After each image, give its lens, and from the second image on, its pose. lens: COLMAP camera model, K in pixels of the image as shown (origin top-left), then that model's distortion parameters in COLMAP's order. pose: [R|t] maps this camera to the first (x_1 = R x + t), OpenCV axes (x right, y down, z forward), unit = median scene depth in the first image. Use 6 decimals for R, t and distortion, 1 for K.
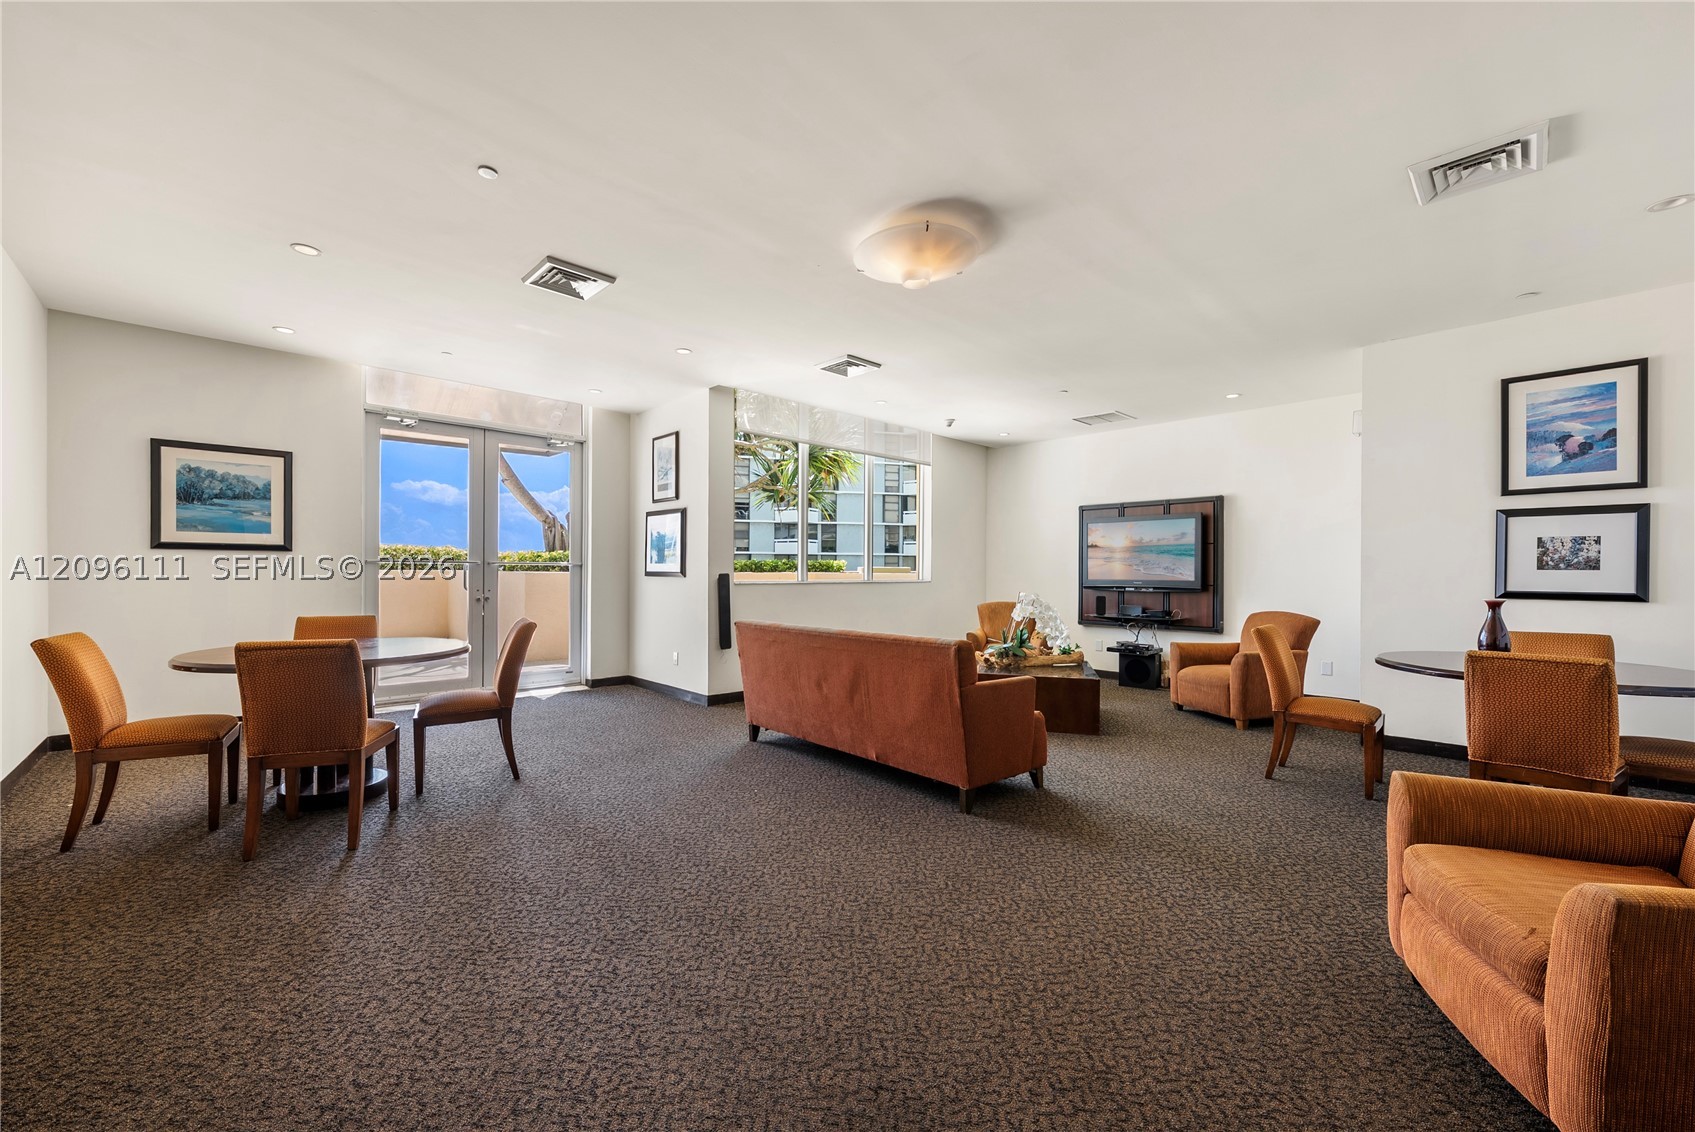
lens RADIAL K [[672.7, 0, 847.5], [0, 672.7, 566.0], [0, 0, 1]] dist [-0.023887, -0.000125]
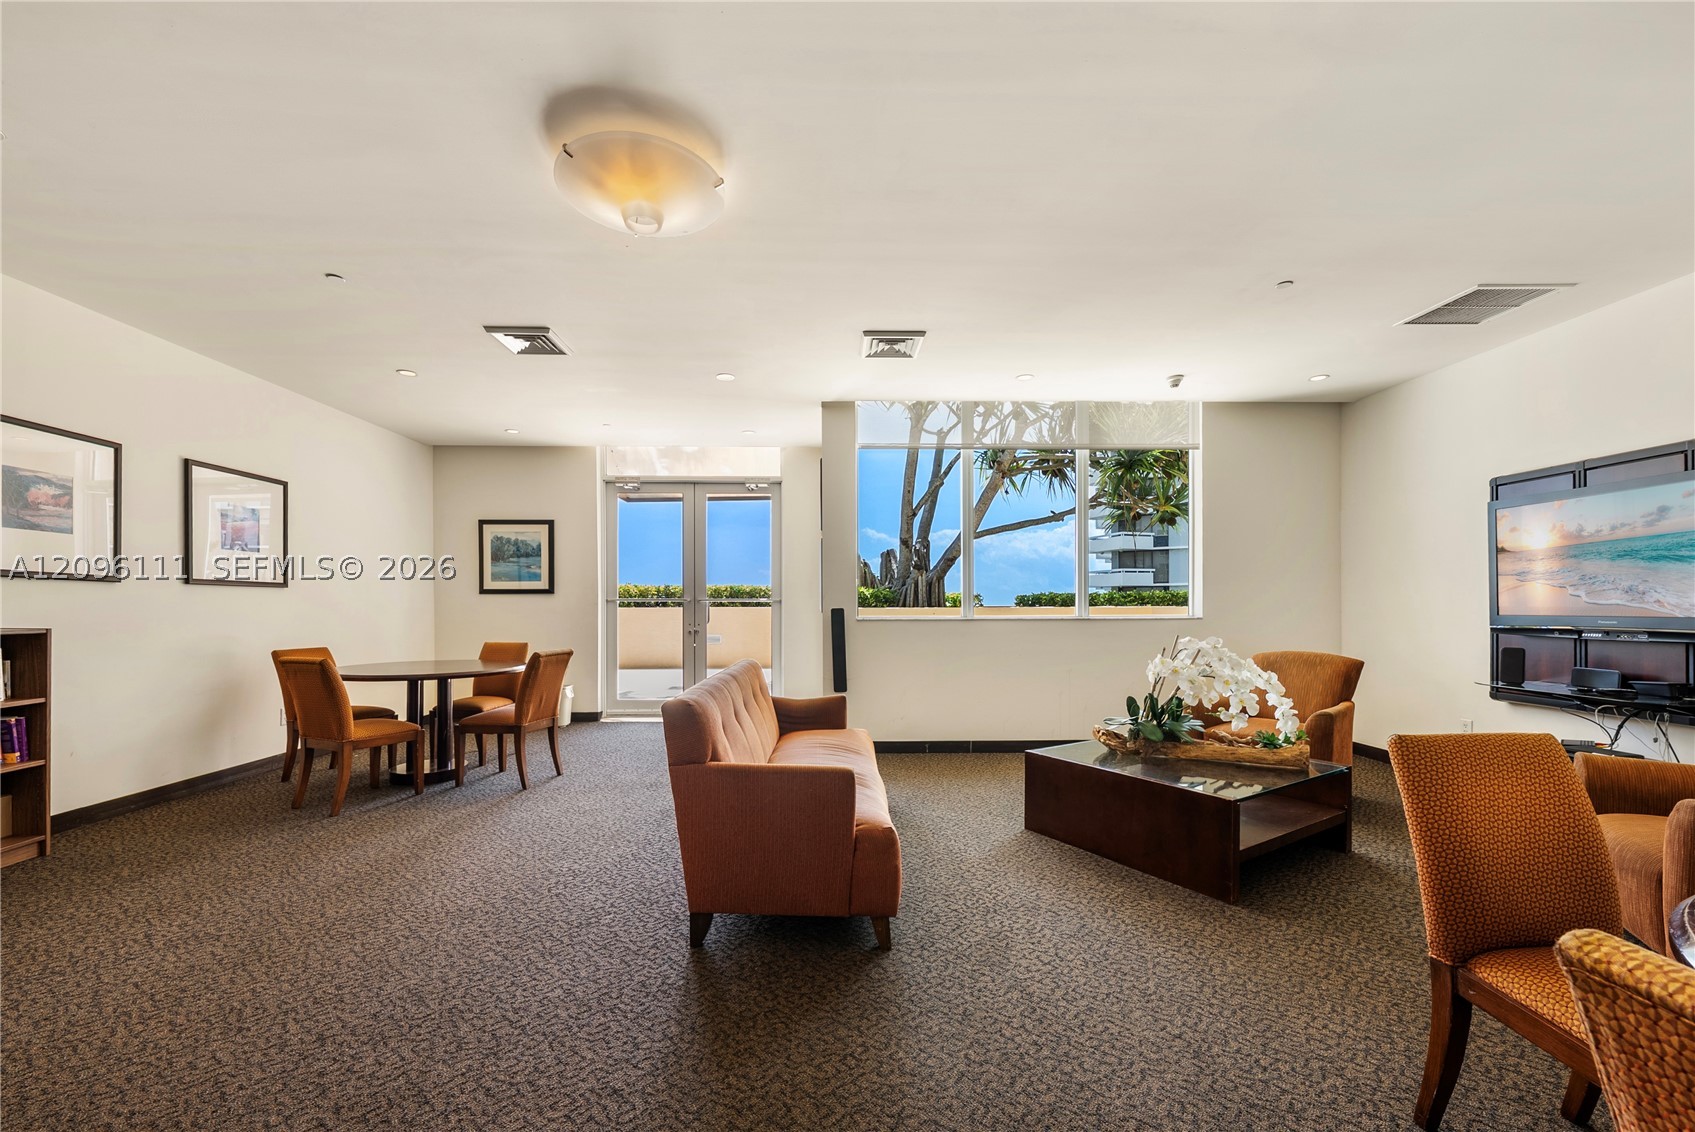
lens RADIAL K [[681.9, 0, 845.1], [0, 681.9, 599.9], [0, 0, 1]] dist [-0.000623, -0.000013]
pose [[0.728873, -0.015157, -0.684481, 0.482996], [0.012396, 0.999883, -0.008941, 0.009041], [0.684536, -0.001968, 0.728976, 0.357075]]
